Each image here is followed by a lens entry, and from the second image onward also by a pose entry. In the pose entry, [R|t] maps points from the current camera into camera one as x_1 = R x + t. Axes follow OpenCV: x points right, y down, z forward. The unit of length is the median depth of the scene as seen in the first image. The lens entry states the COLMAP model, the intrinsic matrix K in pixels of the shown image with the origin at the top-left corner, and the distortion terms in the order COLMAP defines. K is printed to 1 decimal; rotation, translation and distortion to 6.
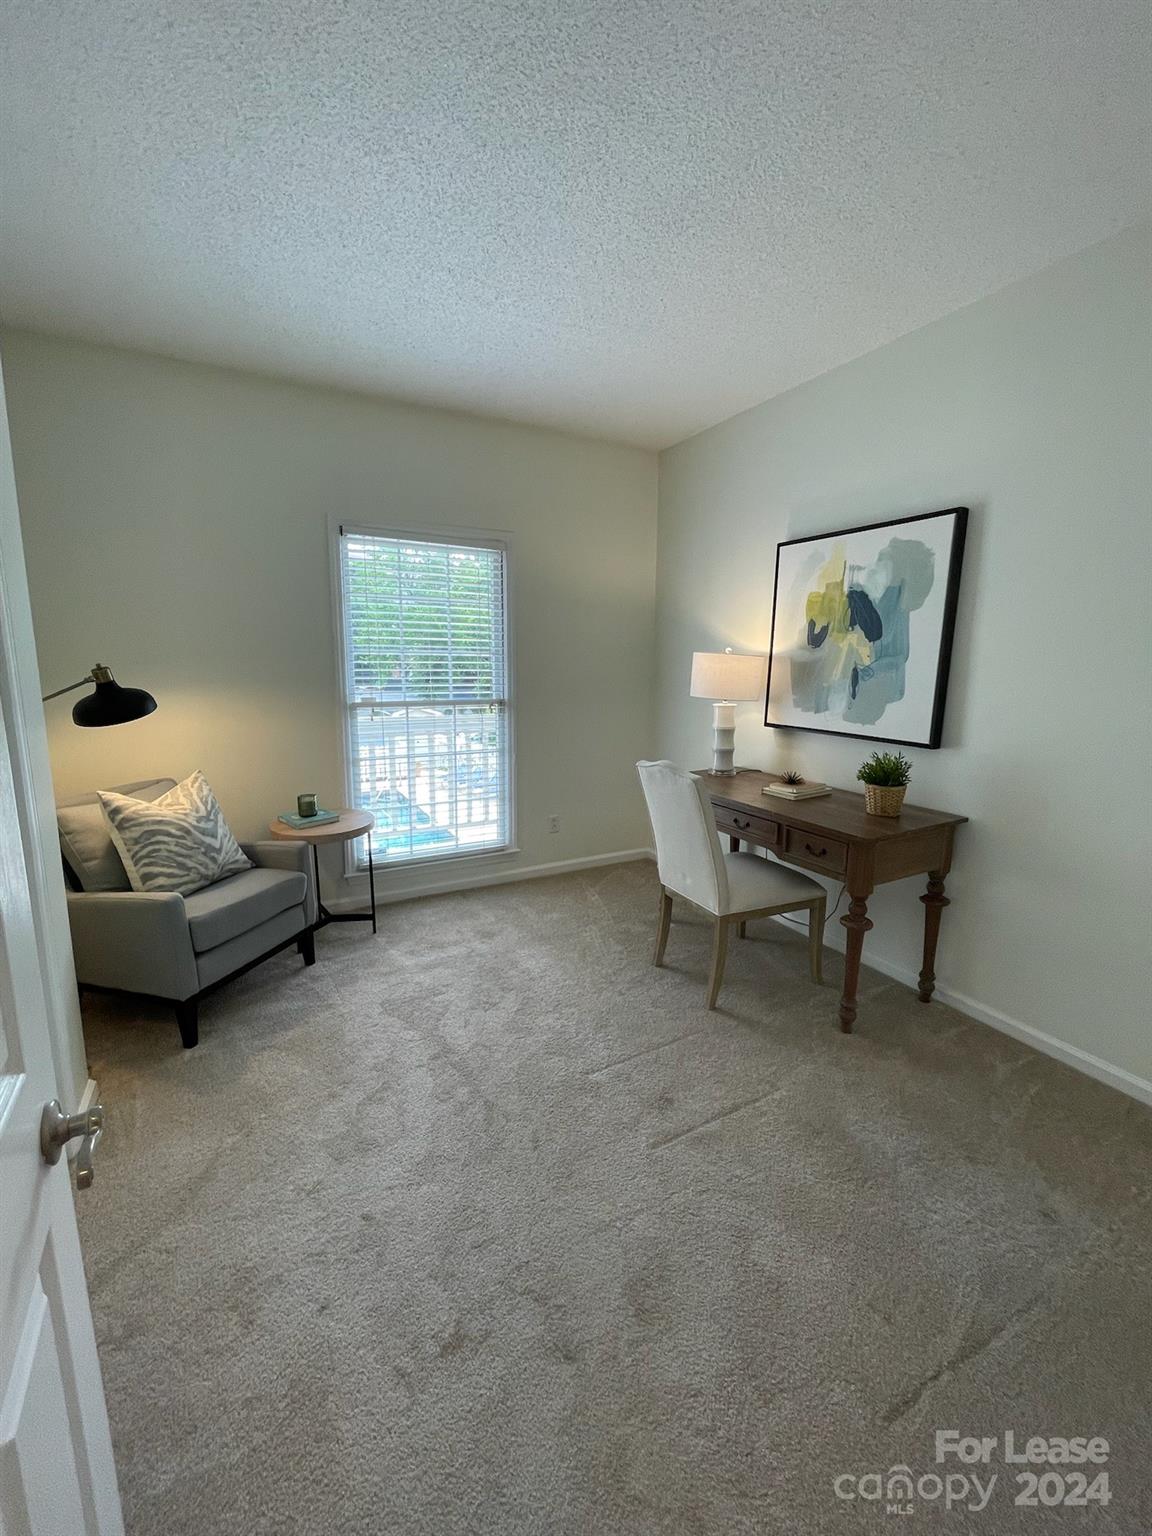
lens RADIAL K [[622.6, 0, 581.5], [0, 622.6, 758.0], [0, 0, 1]] dist [-0.005096, 0.000476]
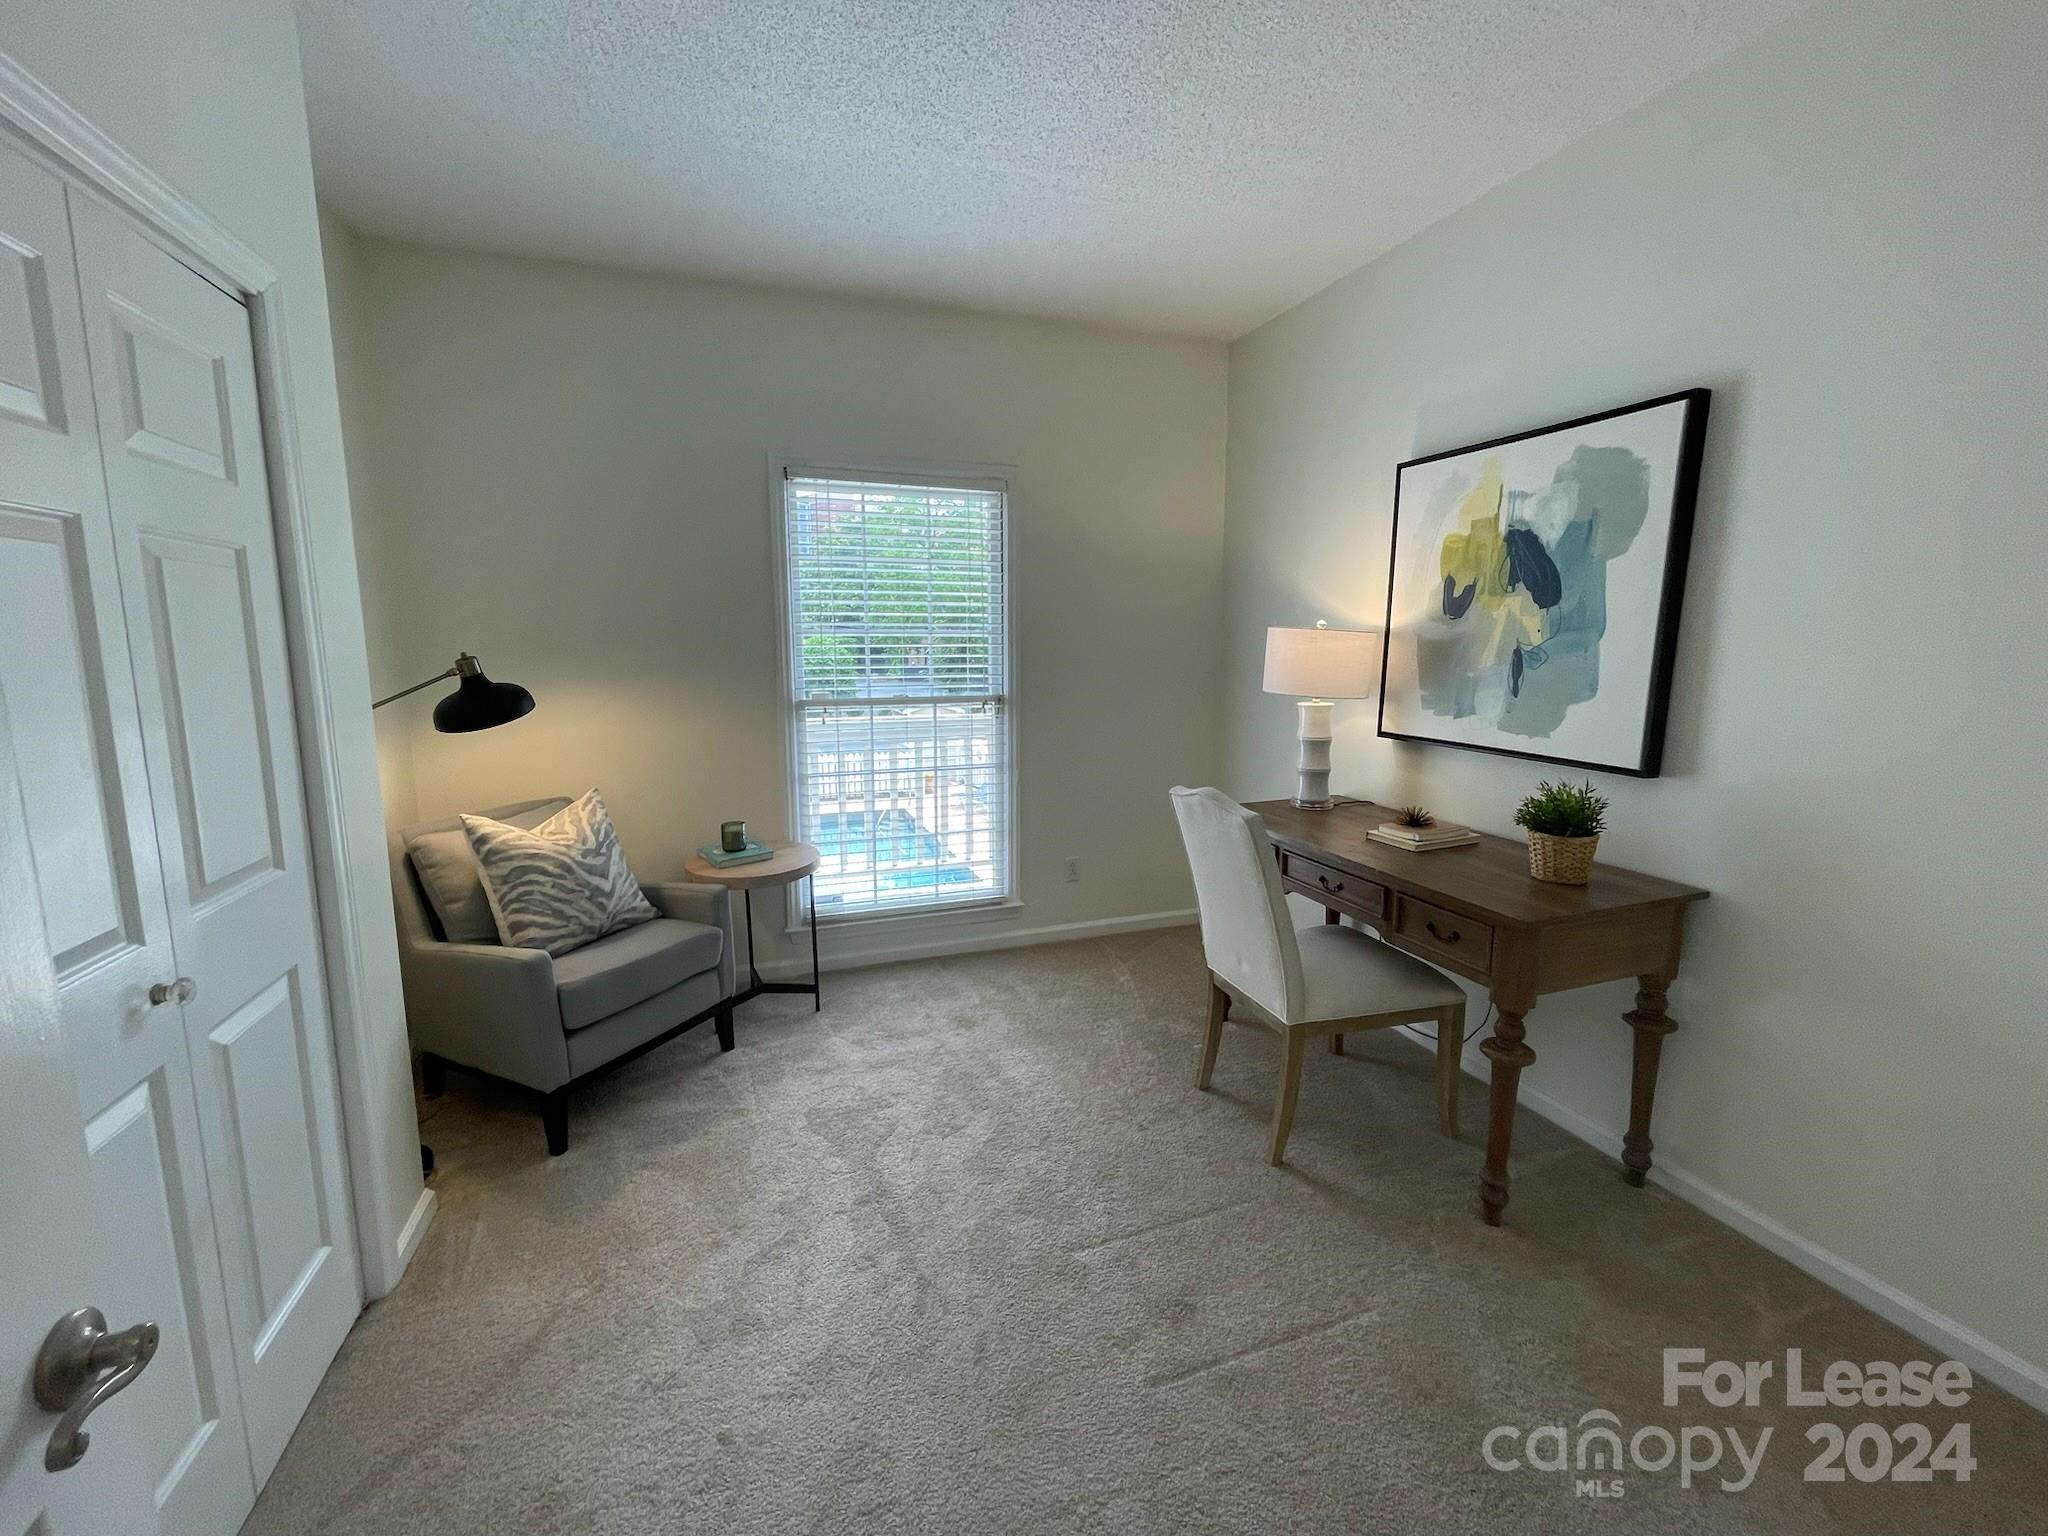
lens RADIAL K [[830.1, 0, 1016.1], [0, 830.1, 754.3], [0, 0, 1]] dist [-0.005096, 0.000476]
pose [[0.985914, 0.012154, -0.166813, 0.079429], [-0.015376, 0.999719, -0.018033, -0.013290], [0.166547, 0.020344, 0.985824, 0.075835]]
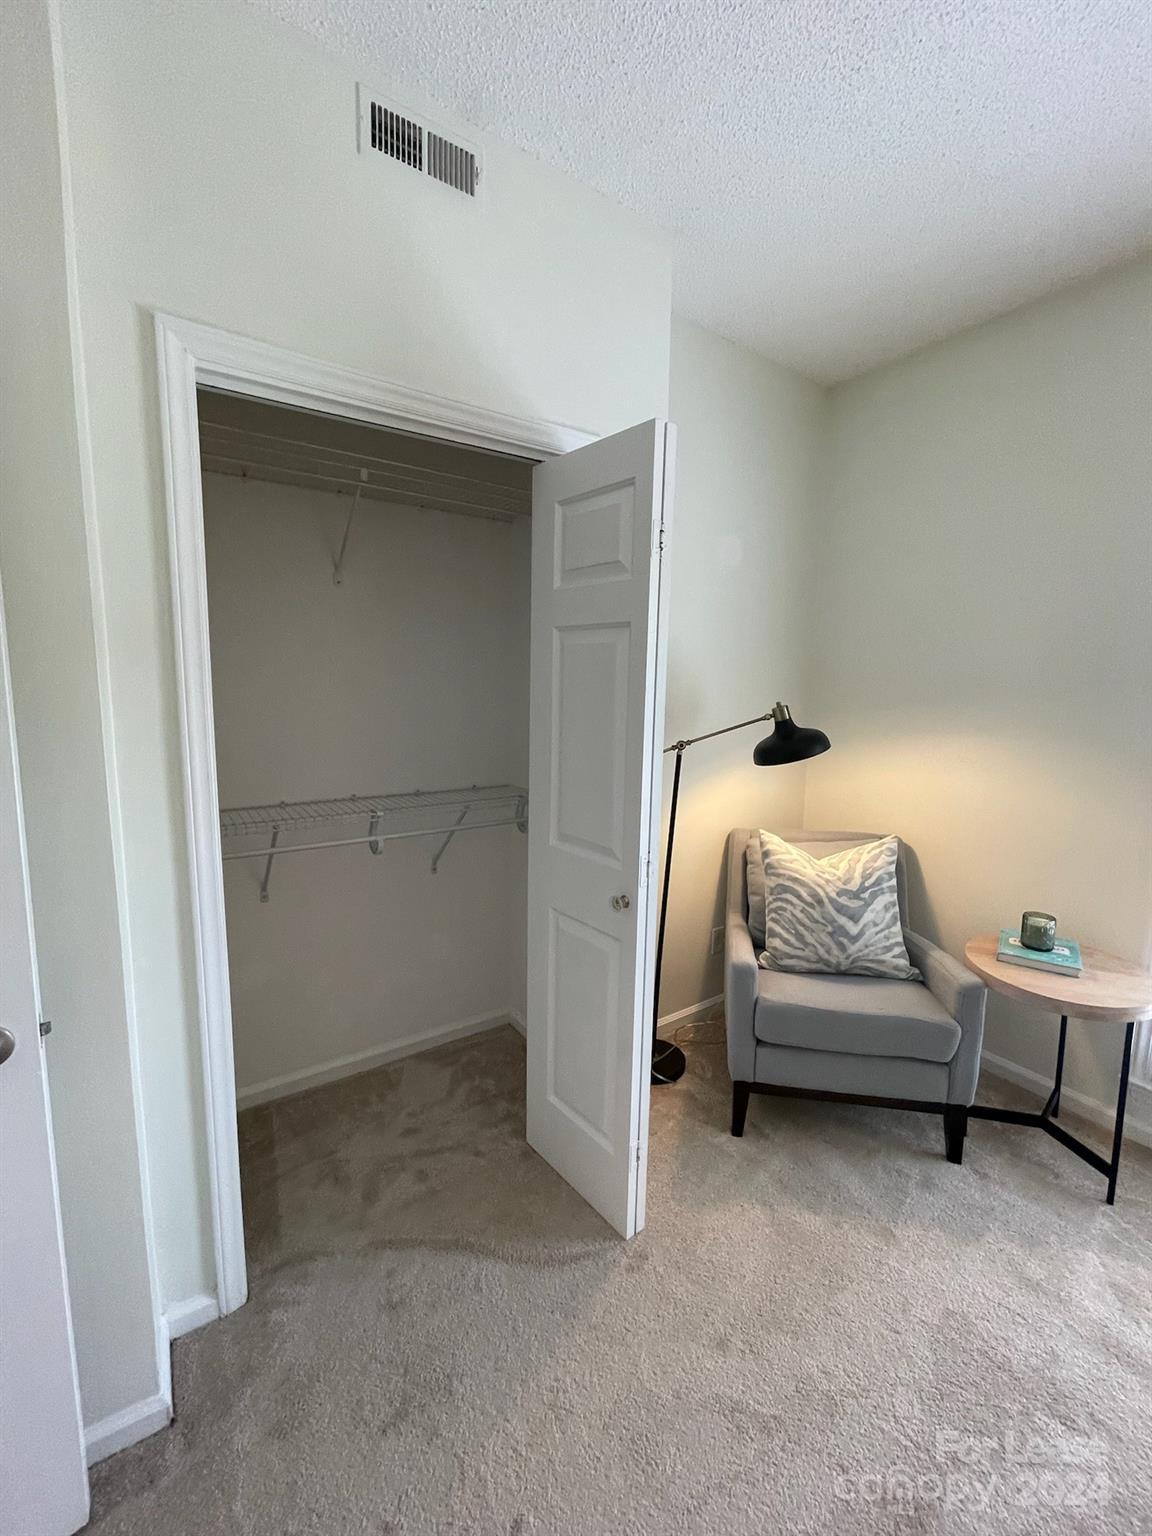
lens RADIAL K [[622.6, 0, 596.1], [0, 622.6, 762.2], [0, 0, 1]] dist [-0.005096, 0.000476]
pose [[0.108274, 0.119980, -0.986854, 0.141339], [-0.174175, 0.979625, 0.099991, -0.095830], [0.978744, 0.161059, 0.126965, 0.551208]]
